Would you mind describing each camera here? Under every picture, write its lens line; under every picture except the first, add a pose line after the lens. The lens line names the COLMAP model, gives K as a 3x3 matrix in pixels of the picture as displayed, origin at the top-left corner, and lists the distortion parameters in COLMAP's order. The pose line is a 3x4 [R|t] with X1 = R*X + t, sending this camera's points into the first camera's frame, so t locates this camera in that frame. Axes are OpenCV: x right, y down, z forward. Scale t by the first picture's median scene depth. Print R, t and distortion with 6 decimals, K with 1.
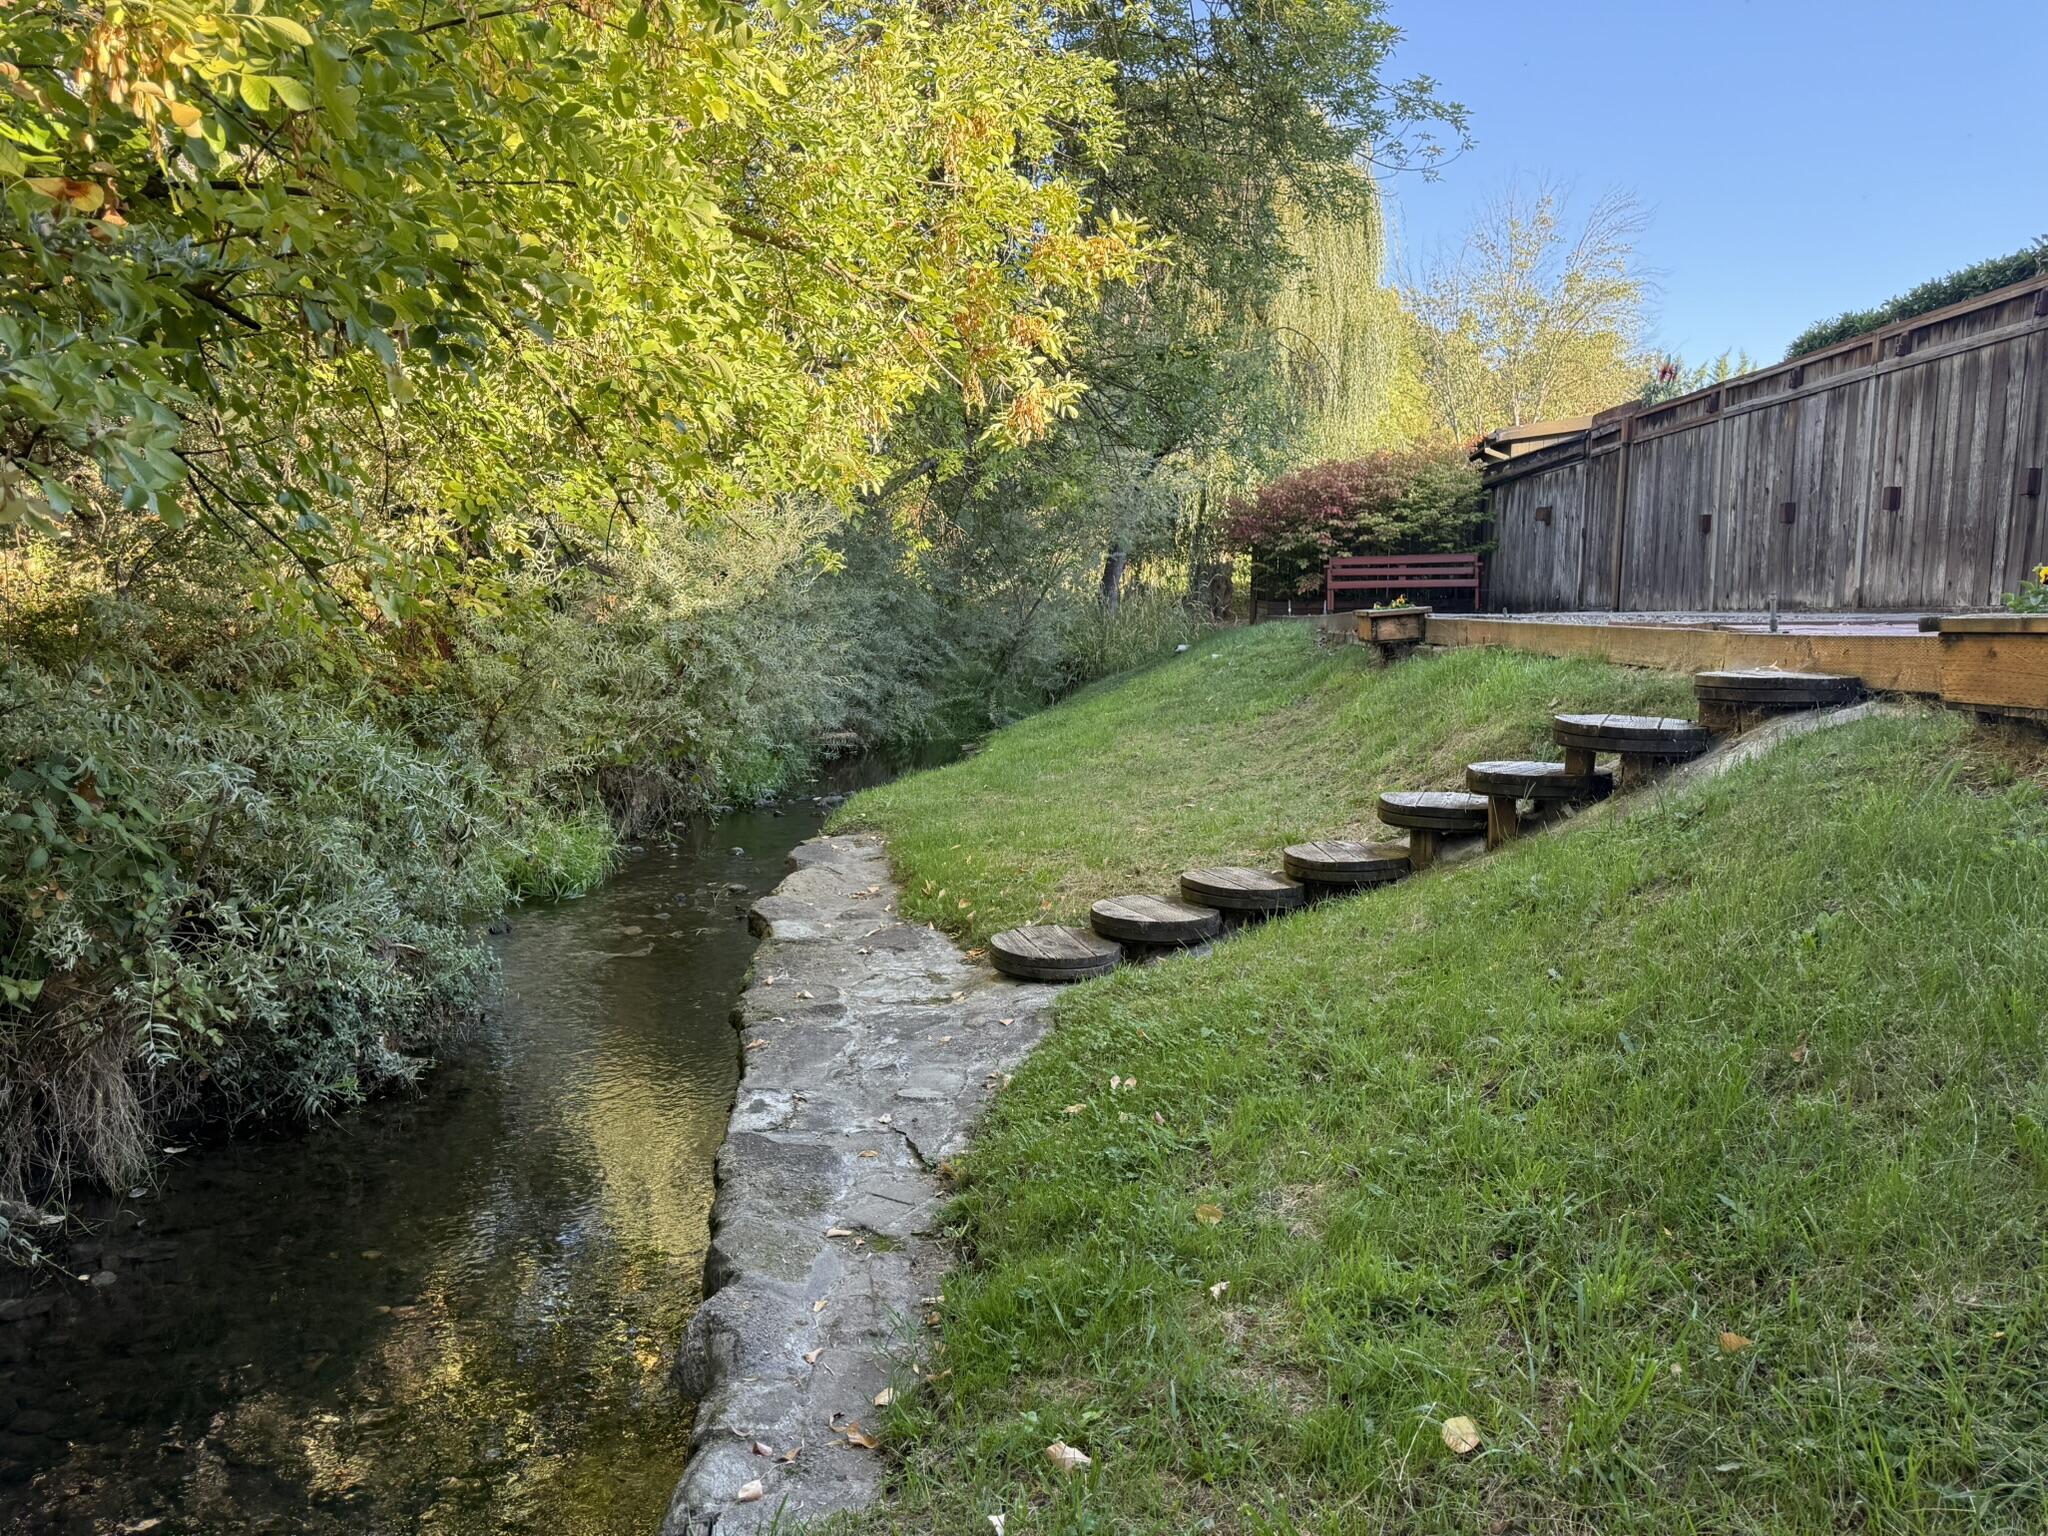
lens RADIAL K [[1419.3, 0, 1017.7], [0, 1419.3, 785.3], [0, 0, 1]] dist [0.047066, -0.056487]
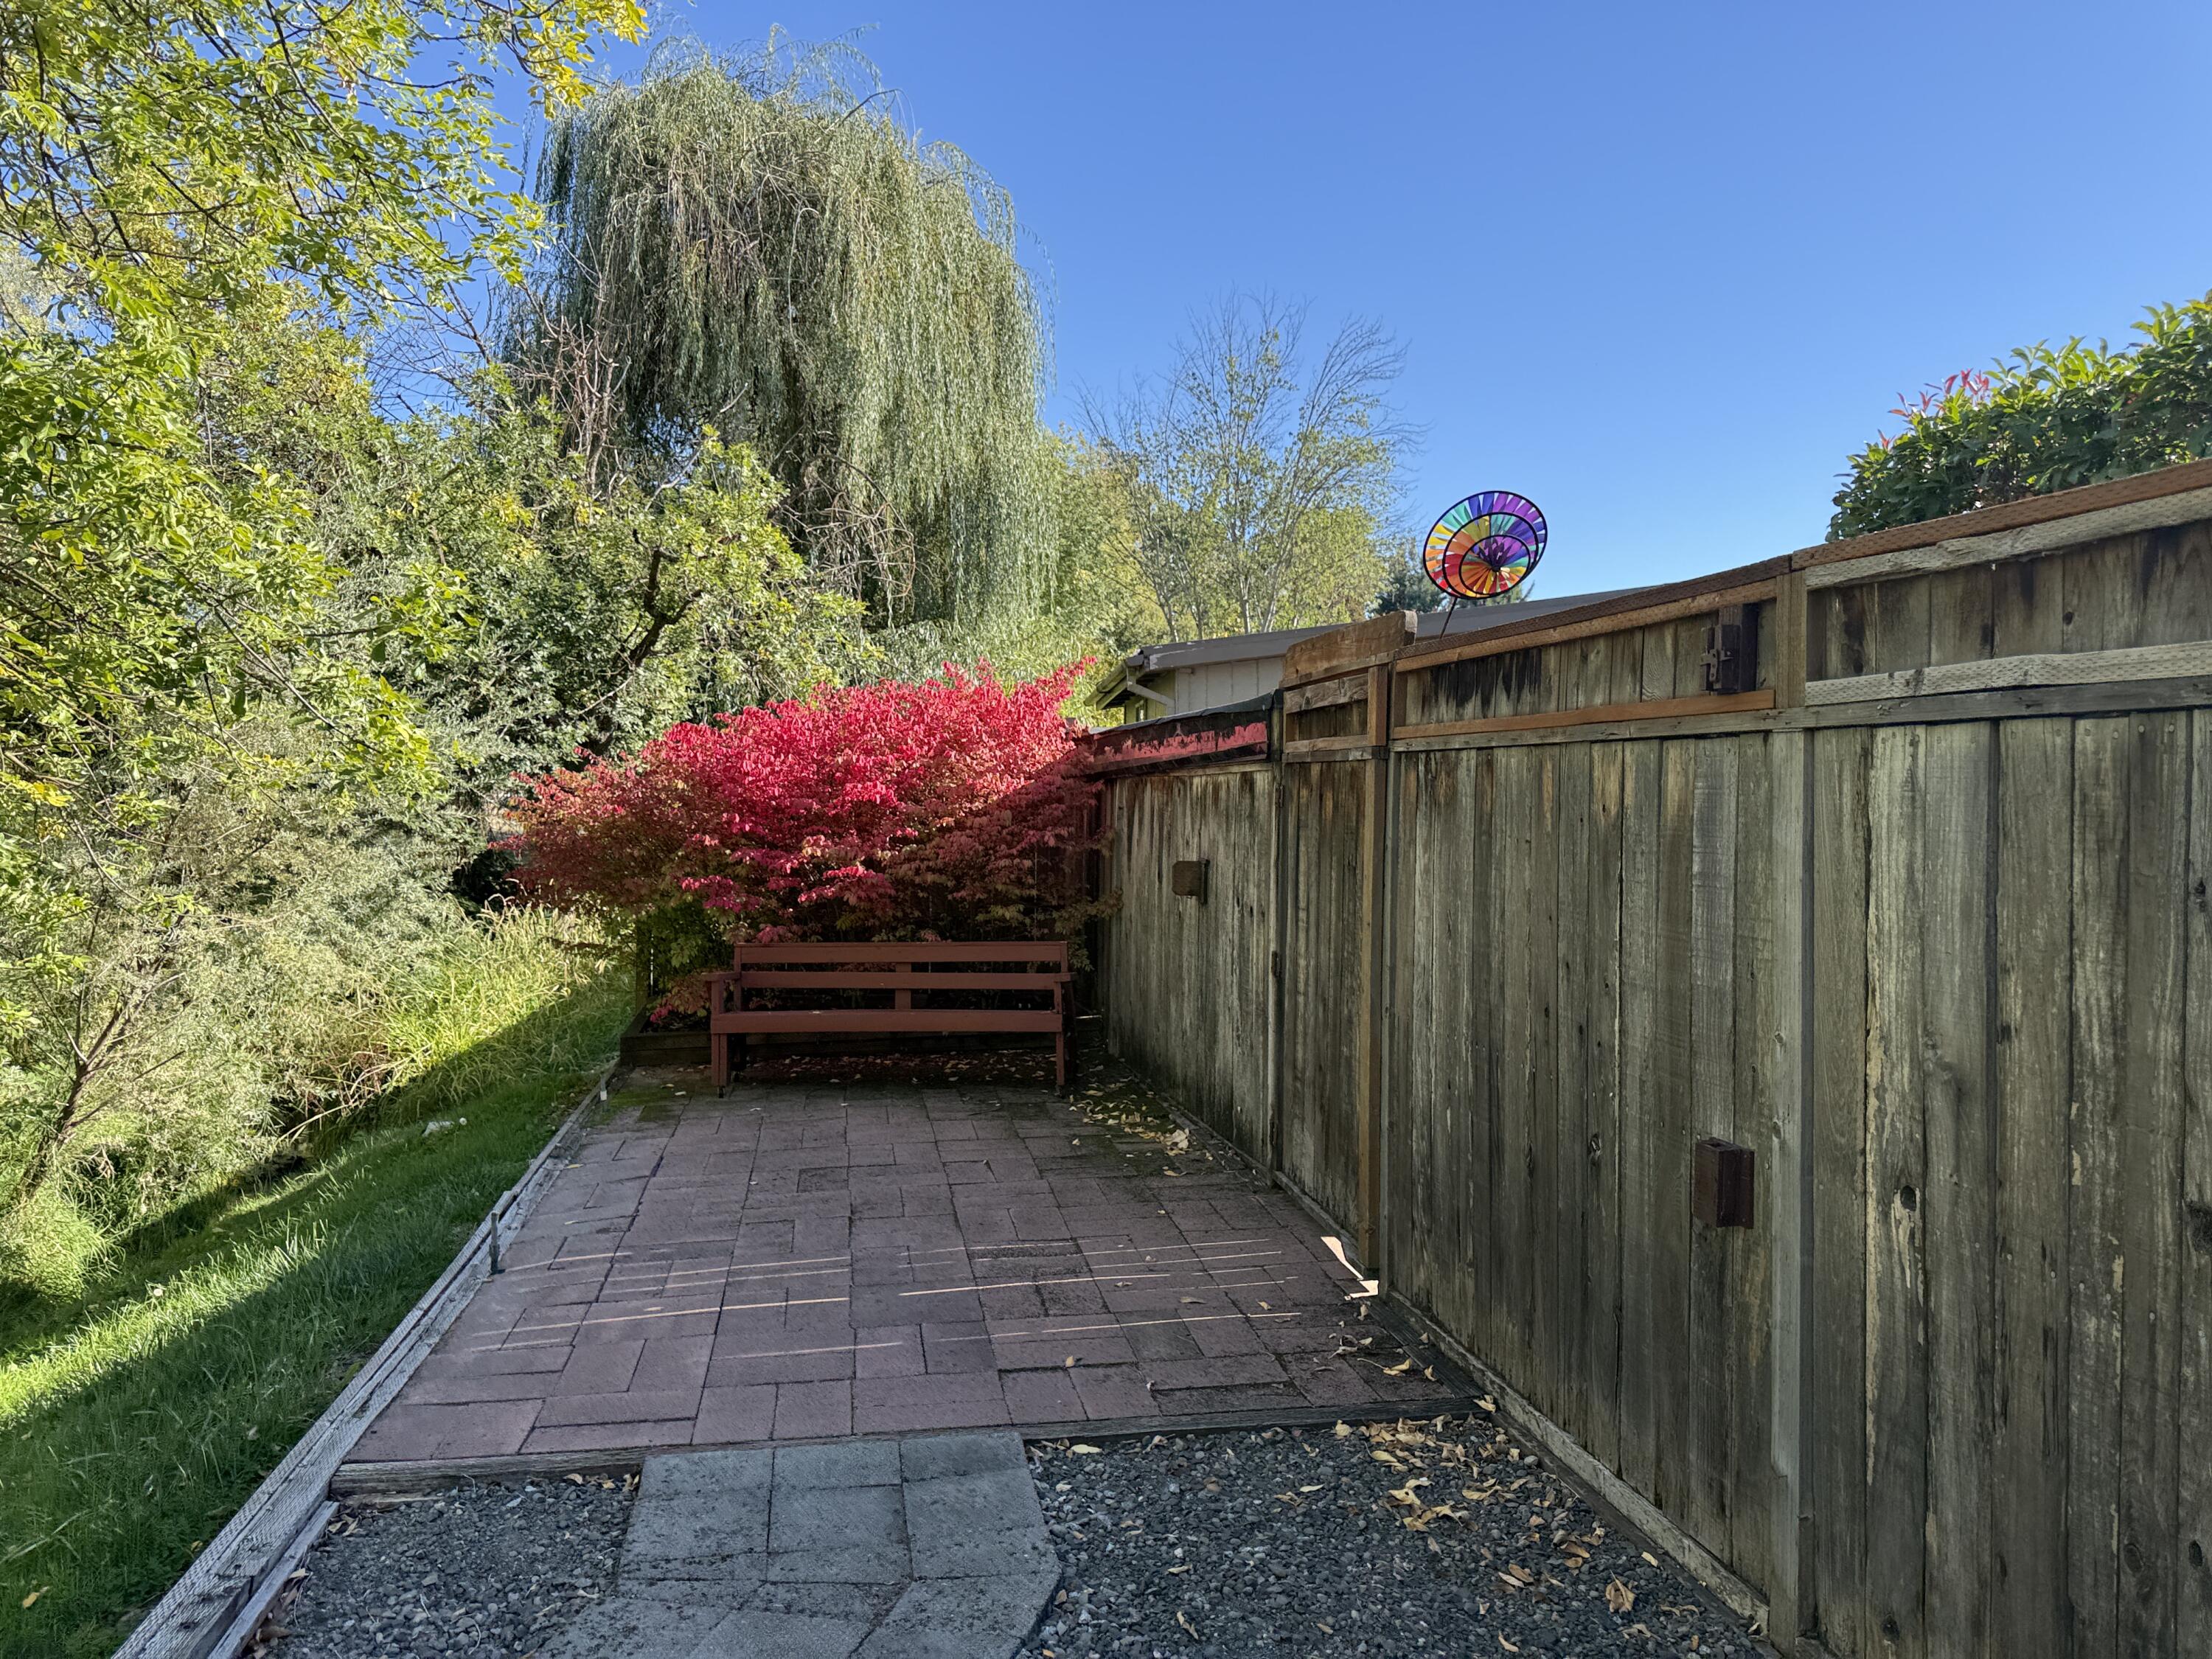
lens RADIAL K [[1535.0, 0, 1100.0], [0, 1535.0, 794.1], [0, 0, 1]] dist [0.051392, -0.103521]
pose [[0.977407, 0.006258, 0.211274, 0.395703], [0.019413, 0.992679, -0.119215, -0.253710], [-0.210473, 0.120624, 0.970129, 0.921479]]
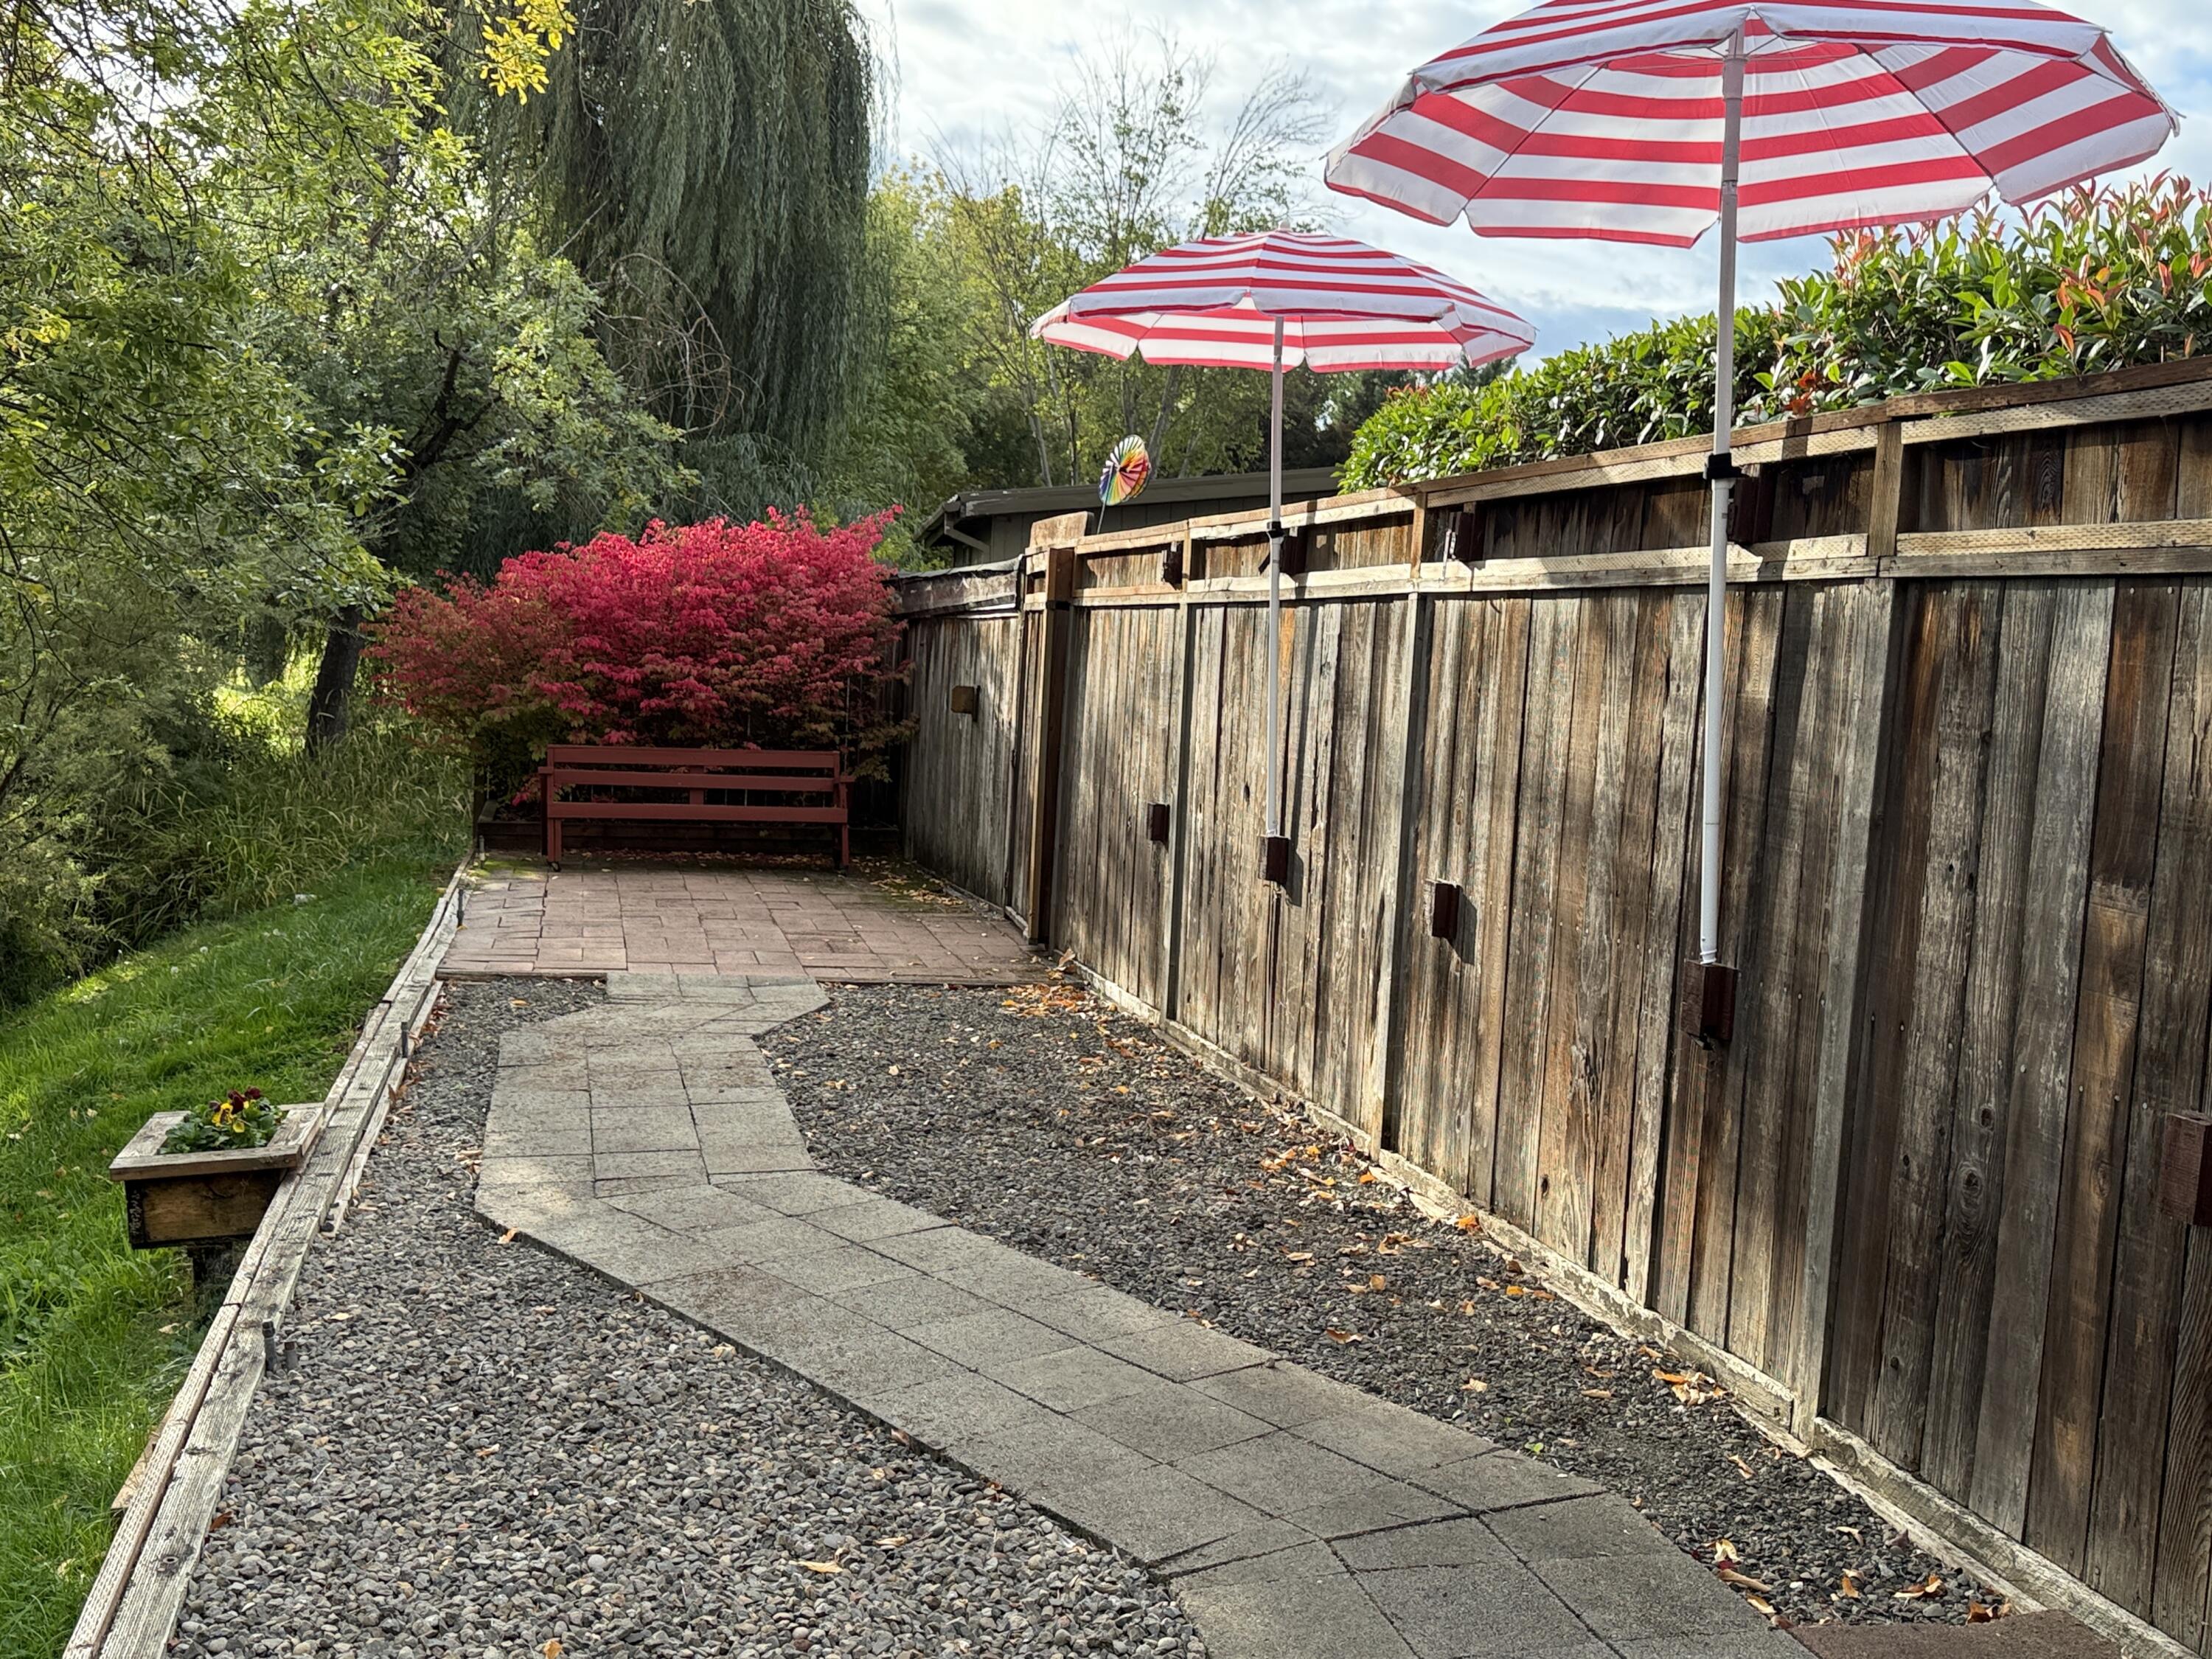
lens RADIAL K [[2134.6, 0, 1086.0], [0, 2134.6, 838.6], [0, 0, 1]] dist [0.179922, -0.401752]
pose [[0.962182, 0.027028, 0.271062, 0.321942], [-0.018756, 0.999277, -0.033064, -0.181713], [-0.271760, 0.026730, 0.961994, 0.413717]]
